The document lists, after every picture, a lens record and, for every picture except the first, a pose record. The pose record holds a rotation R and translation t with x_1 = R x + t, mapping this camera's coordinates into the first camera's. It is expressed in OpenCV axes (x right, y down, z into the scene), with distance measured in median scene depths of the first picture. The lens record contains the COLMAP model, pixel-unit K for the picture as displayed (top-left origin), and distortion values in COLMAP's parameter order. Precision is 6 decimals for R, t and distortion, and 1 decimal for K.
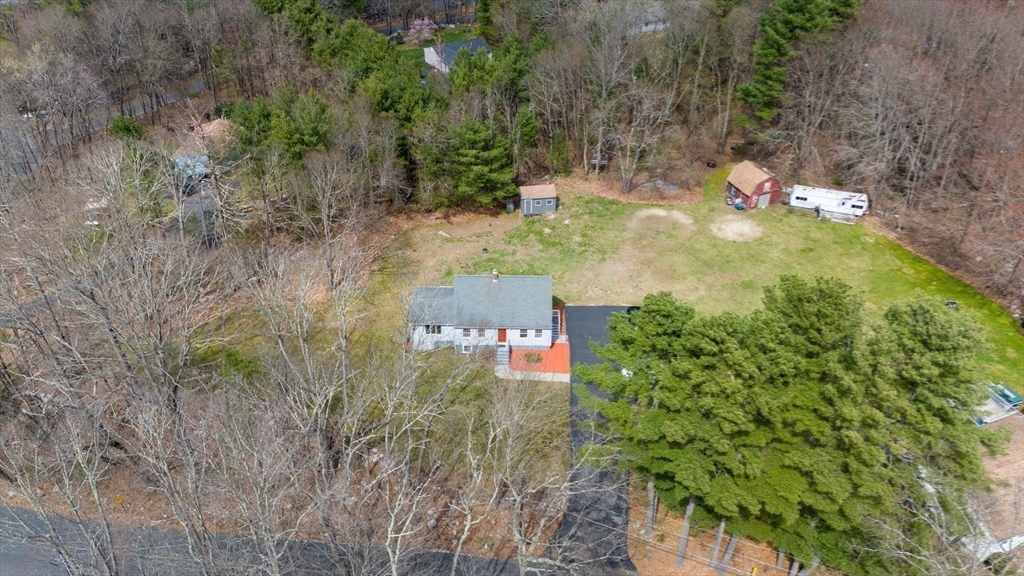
lens RADIAL K [[740.9, 0, 509.7], [0, 740.9, 285.6], [0, 0, 1]] dist [0.083205, -0.000533]
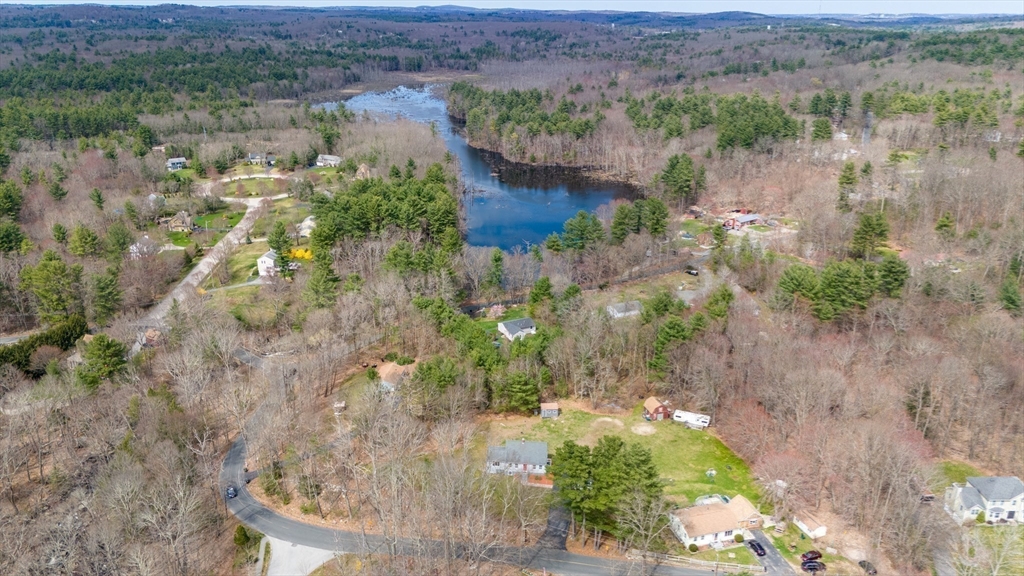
lens RADIAL K [[740.9, 0, 510.5], [0, 740.9, 283.4], [0, 0, 1]] dist [0.083205, -0.000533]
pose [[0.995833, 0.030675, -0.085881, 0.099153], [-0.053654, 0.958569, -0.279761, 0.132444], [0.073742, 0.283203, 0.956221, -1.103857]]
